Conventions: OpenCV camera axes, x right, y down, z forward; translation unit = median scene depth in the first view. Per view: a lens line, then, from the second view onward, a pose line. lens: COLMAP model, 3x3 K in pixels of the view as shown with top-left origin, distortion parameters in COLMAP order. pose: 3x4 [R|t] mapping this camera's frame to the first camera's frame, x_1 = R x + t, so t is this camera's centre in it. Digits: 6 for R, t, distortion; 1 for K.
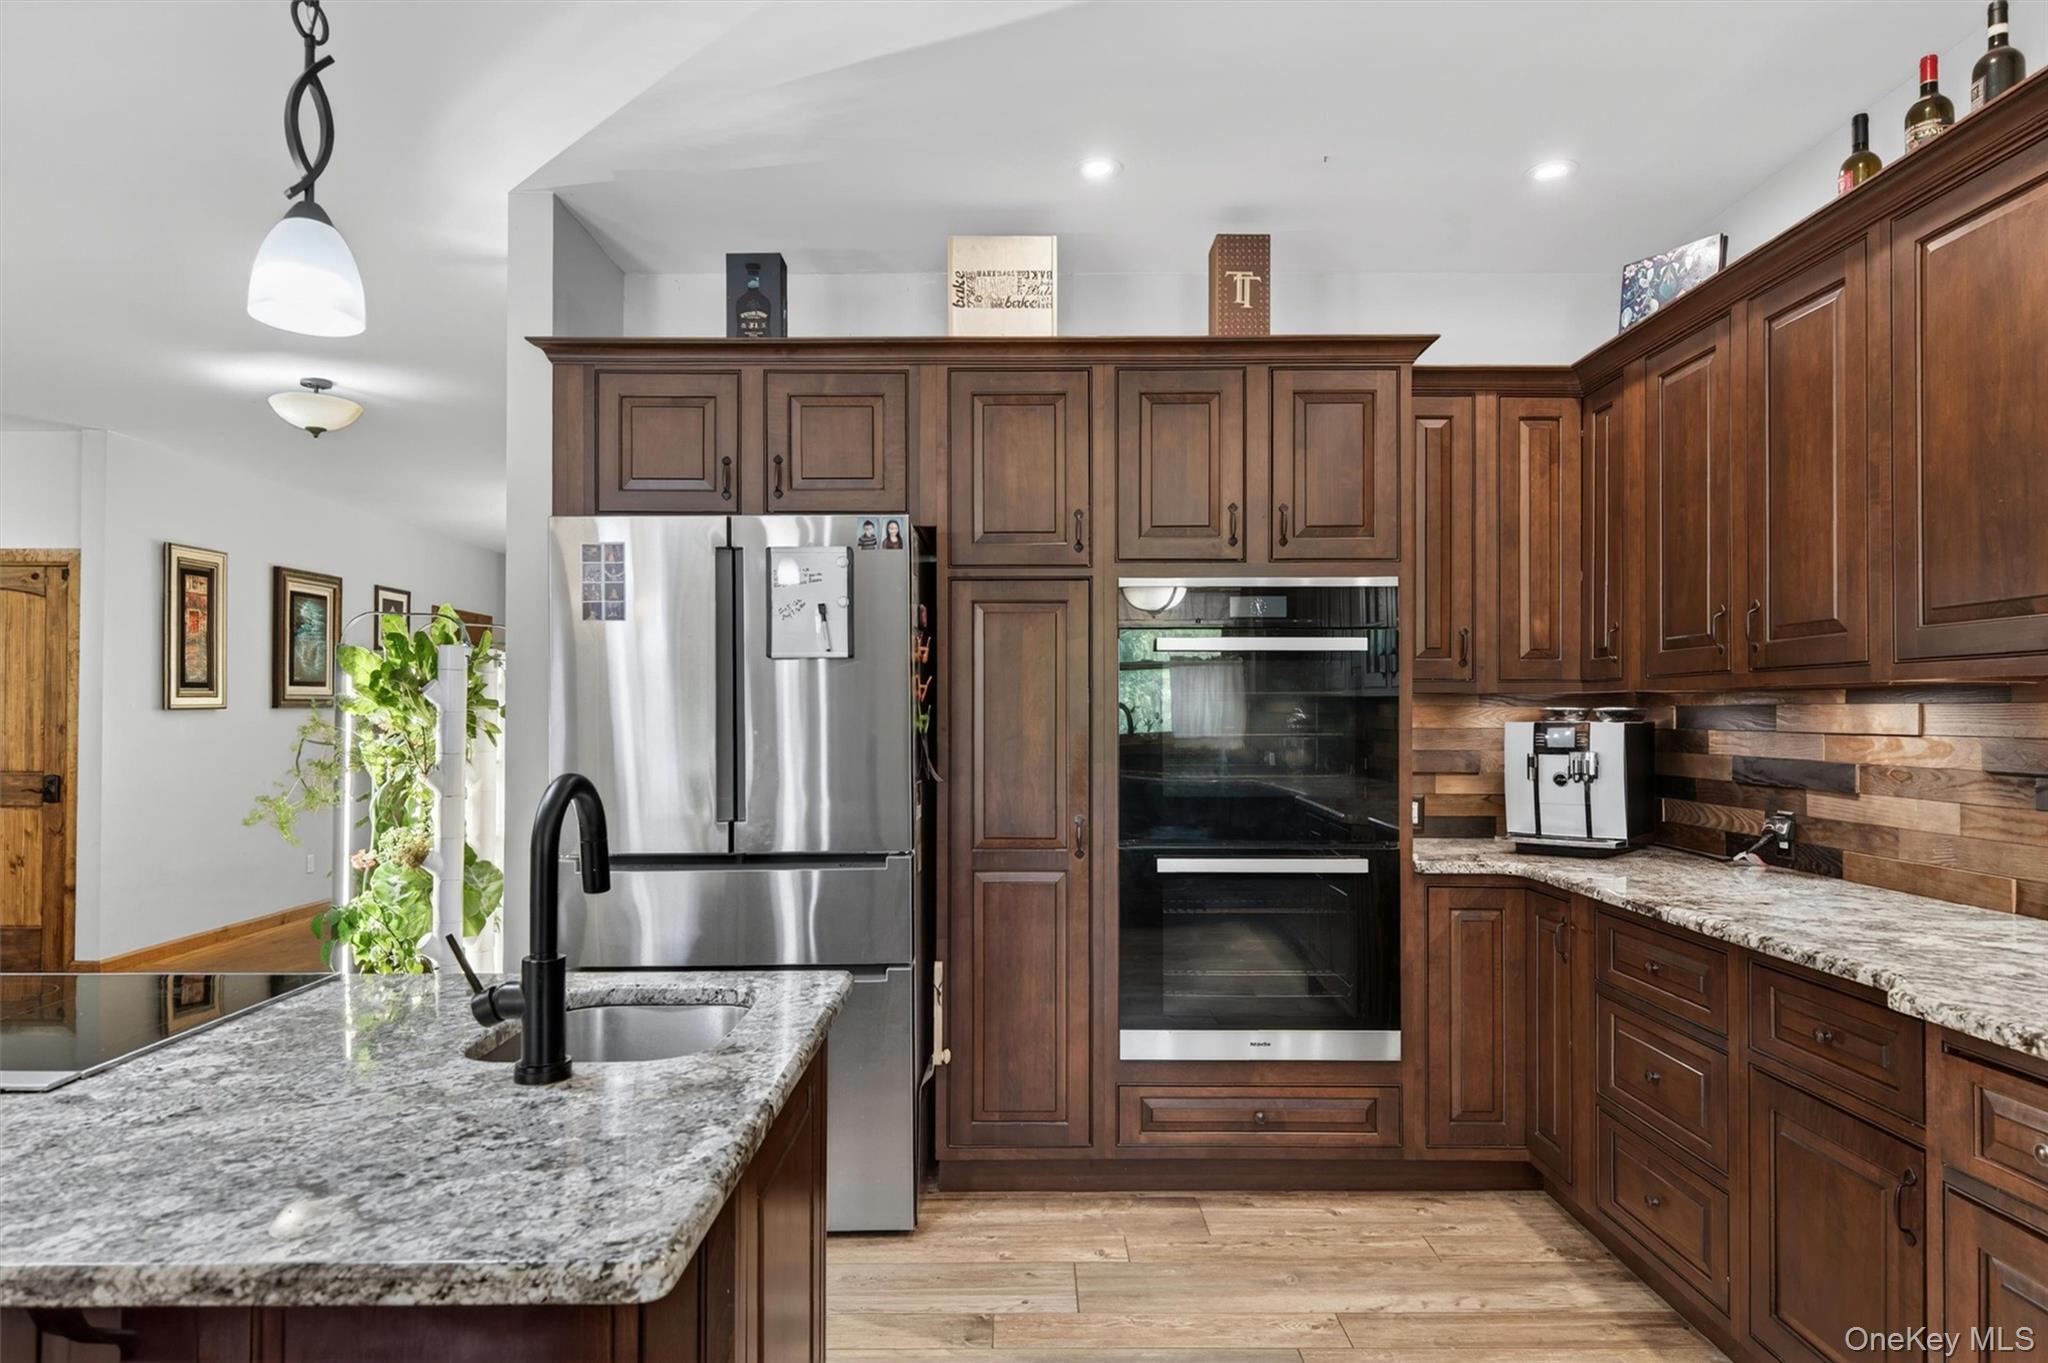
lens RADIAL K [[1233.6, 0, 1021.2], [0, 1233.6, 701.3], [0, 0, 1]] dist [0.004769, -0.002906]
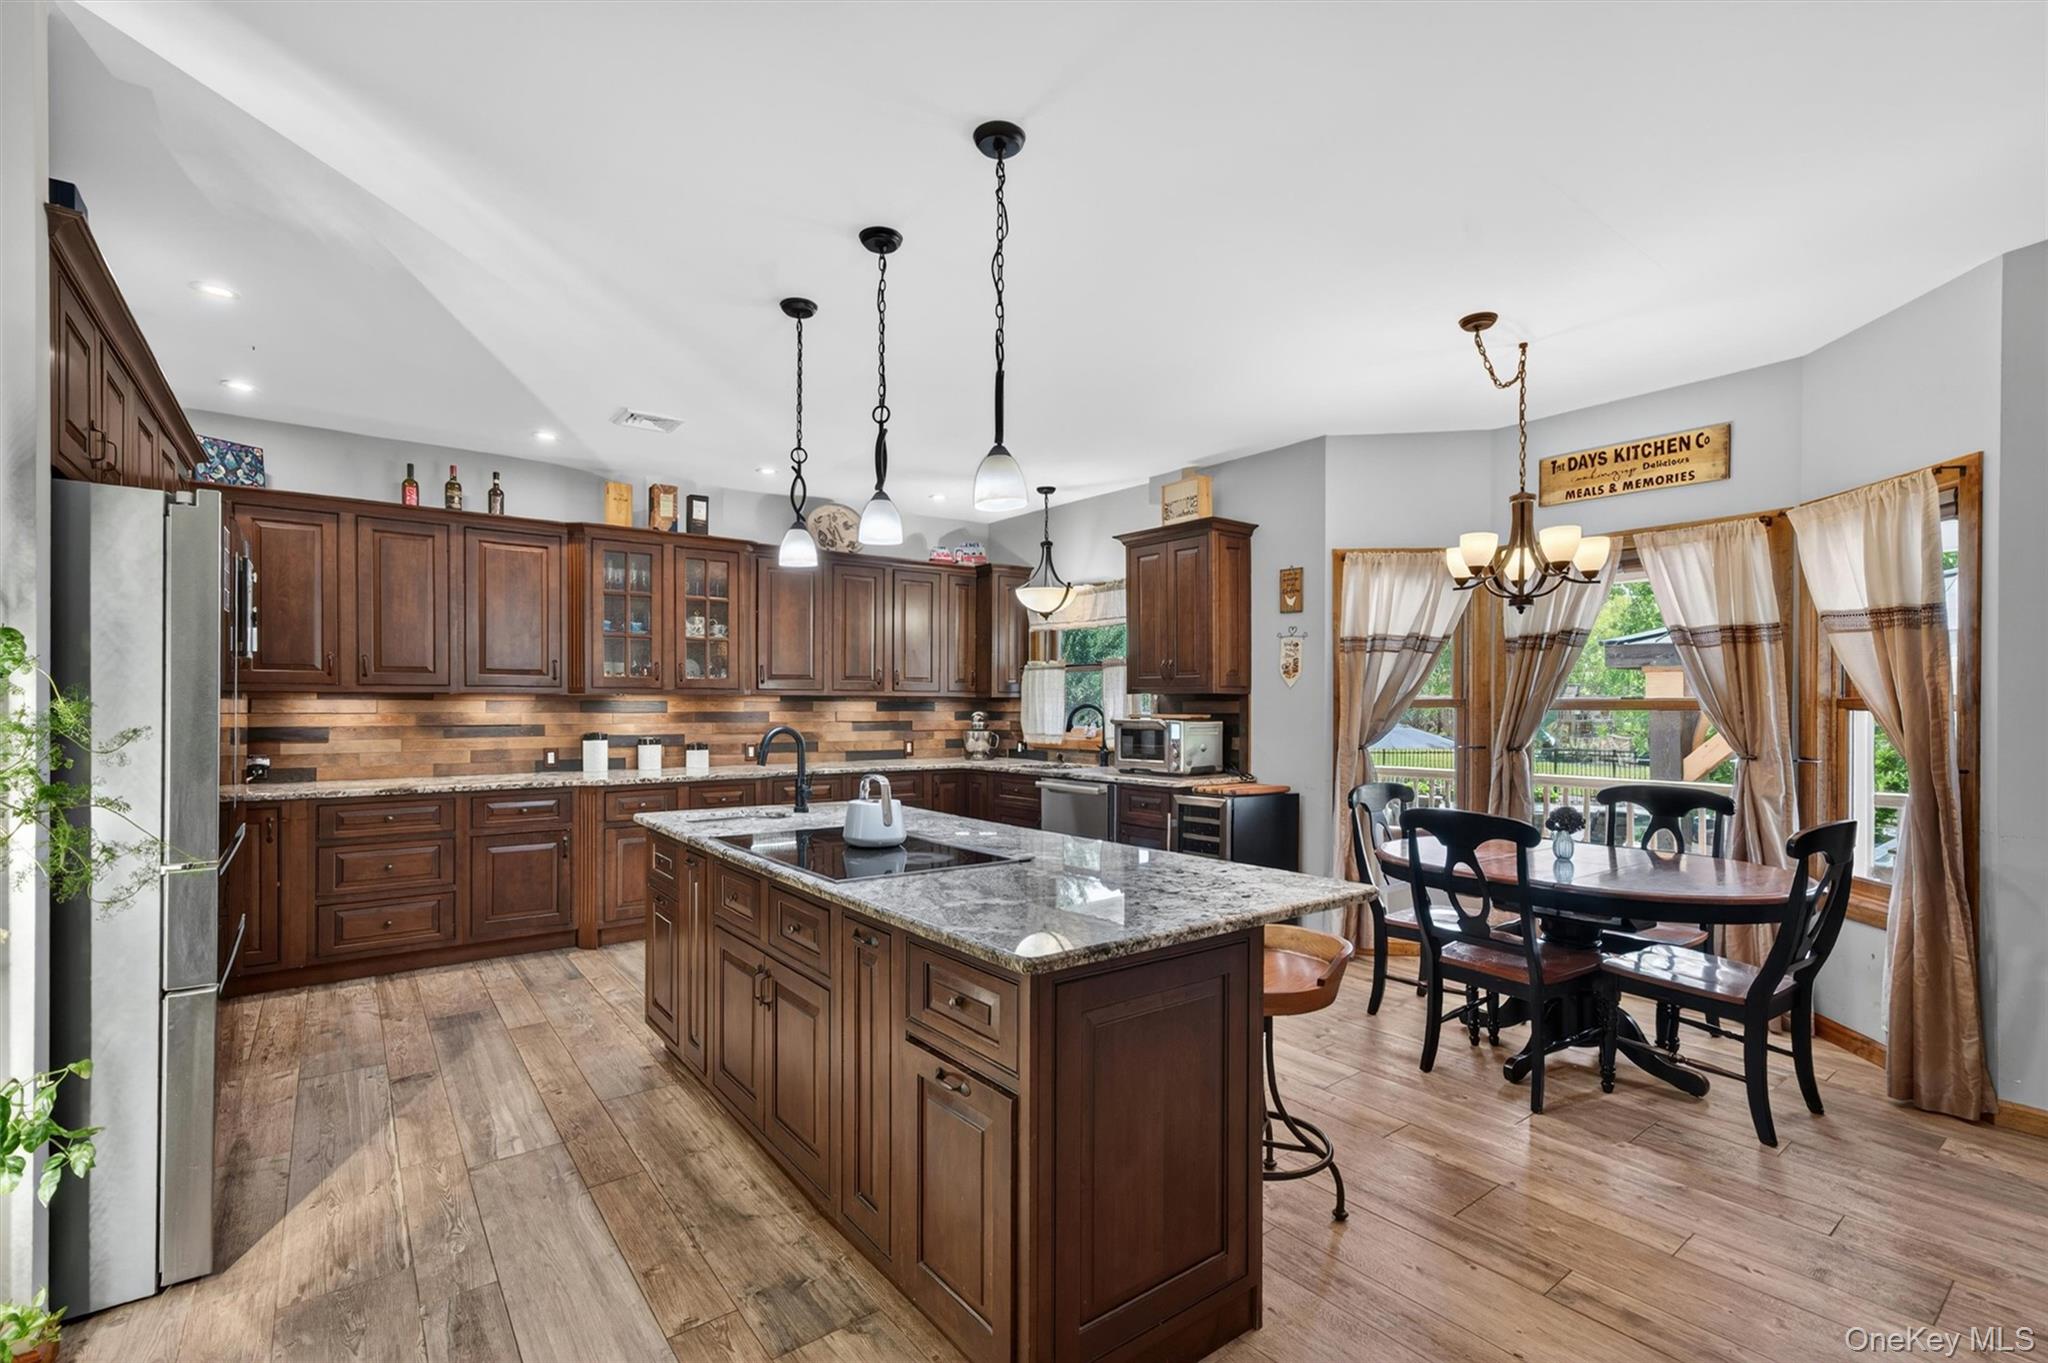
lens RADIAL K [[909.2, 0, 1028.6], [0, 909.2, 697.4], [0, 0, 1]] dist [-0.001281, -0.000172]
pose [[-0.611476, 0.002333, 0.791259, -1.188374], [-0.012890, 0.999834, -0.012910, 0.002090], [-0.791158, -0.018094, -0.611344, 0.870013]]
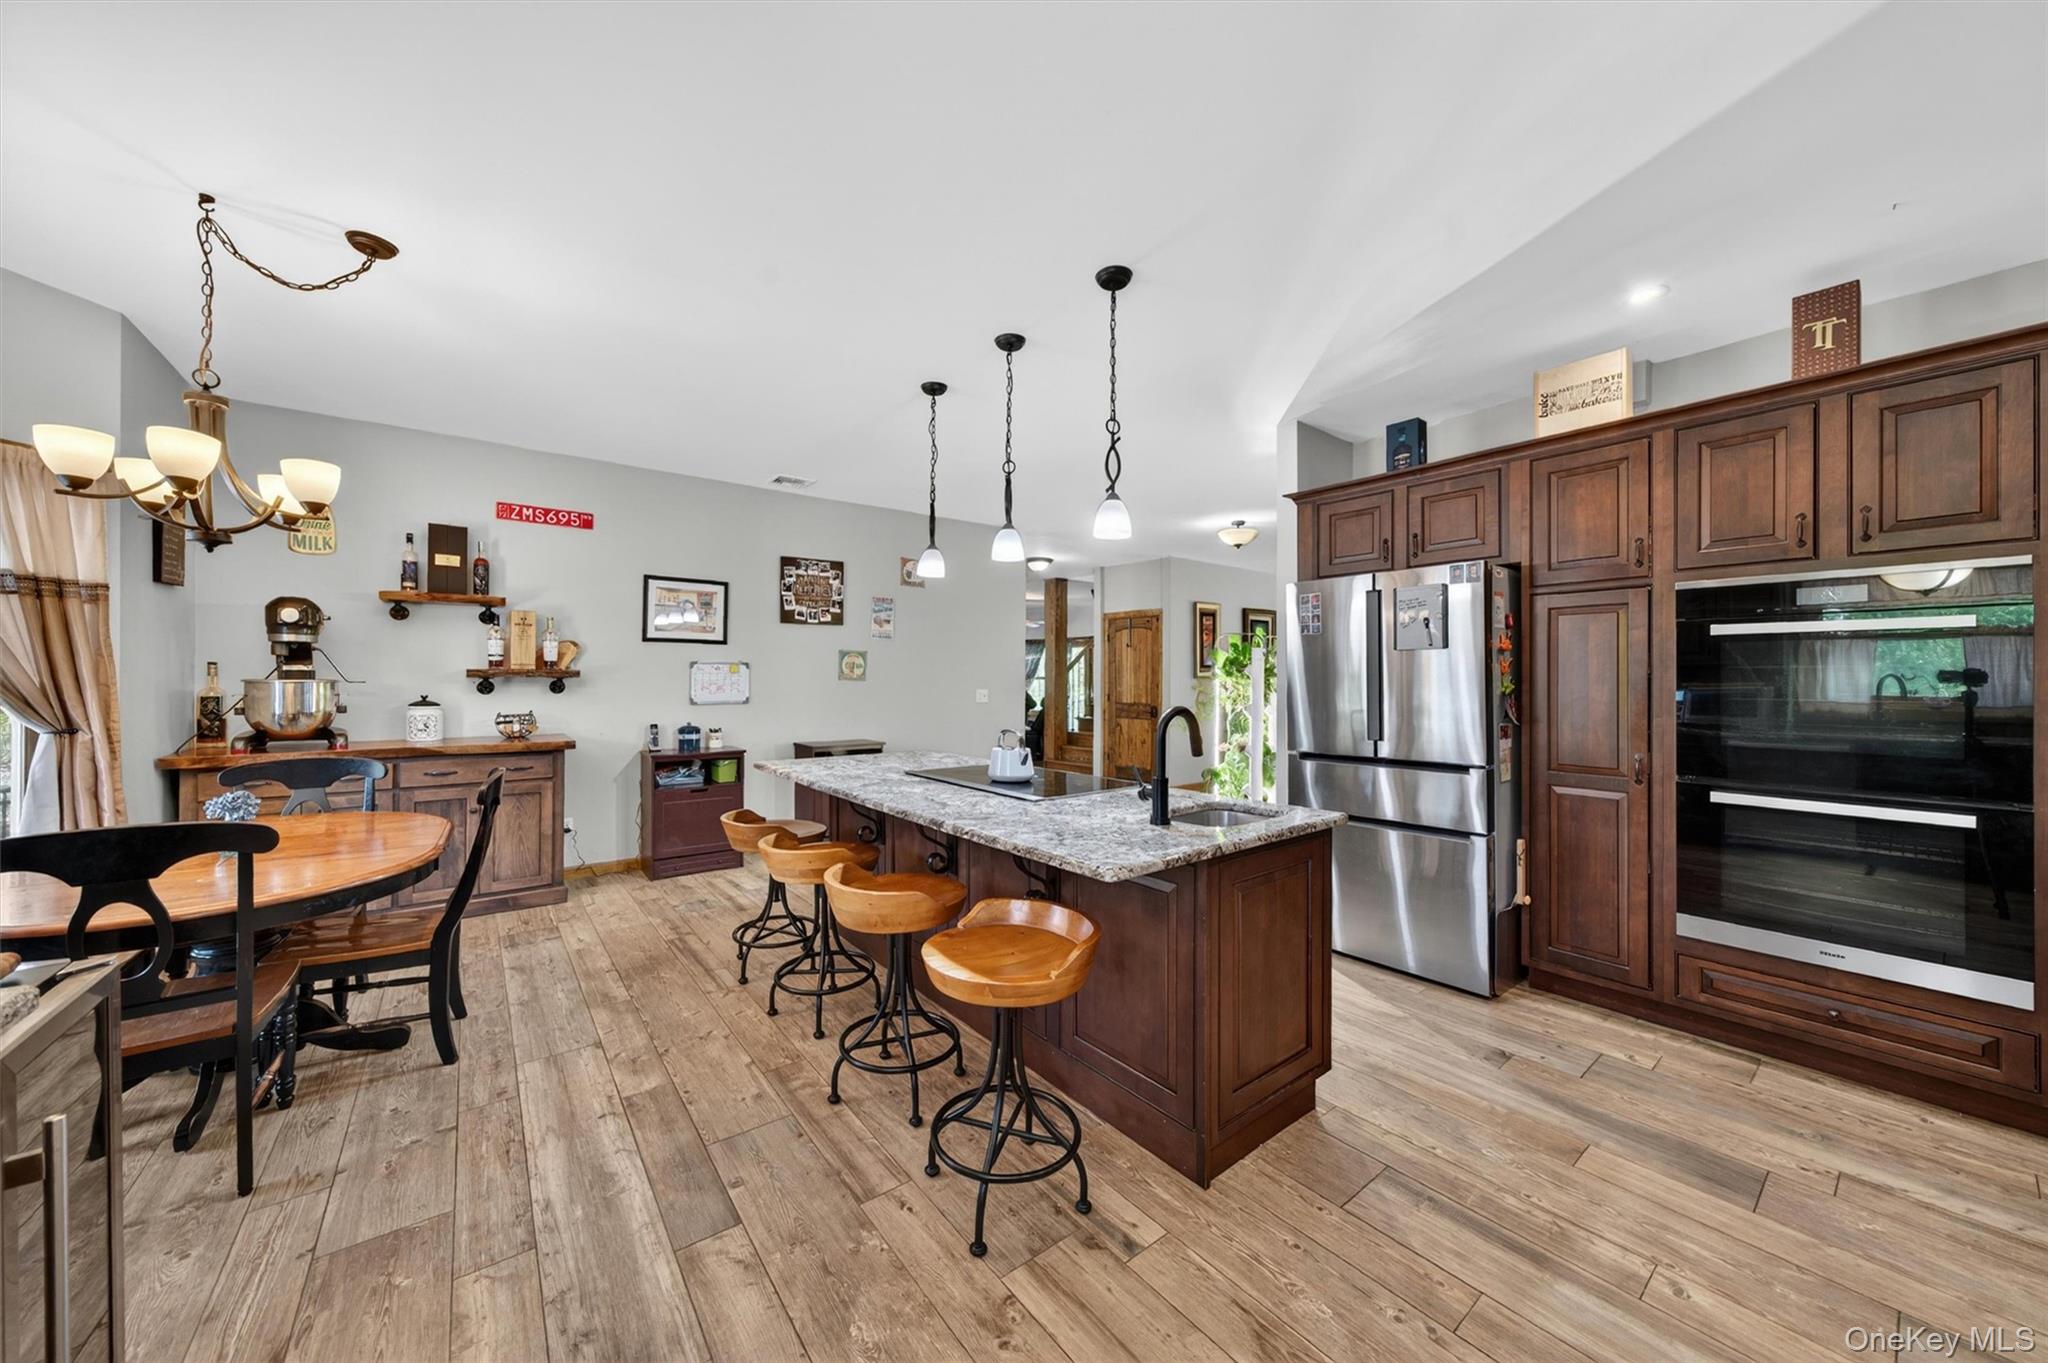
lens RADIAL K [[704.3, 0, 1024.0], [0, 704.3, 681.5], [0, 0, 1]] dist [-0.000359, 0.000046]
pose [[0.618843, 0.004882, -0.785499, 0.243444], [0.006116, 0.999920, 0.011033, -0.004414], [0.785491, -0.011632, 0.618764, -0.053922]]
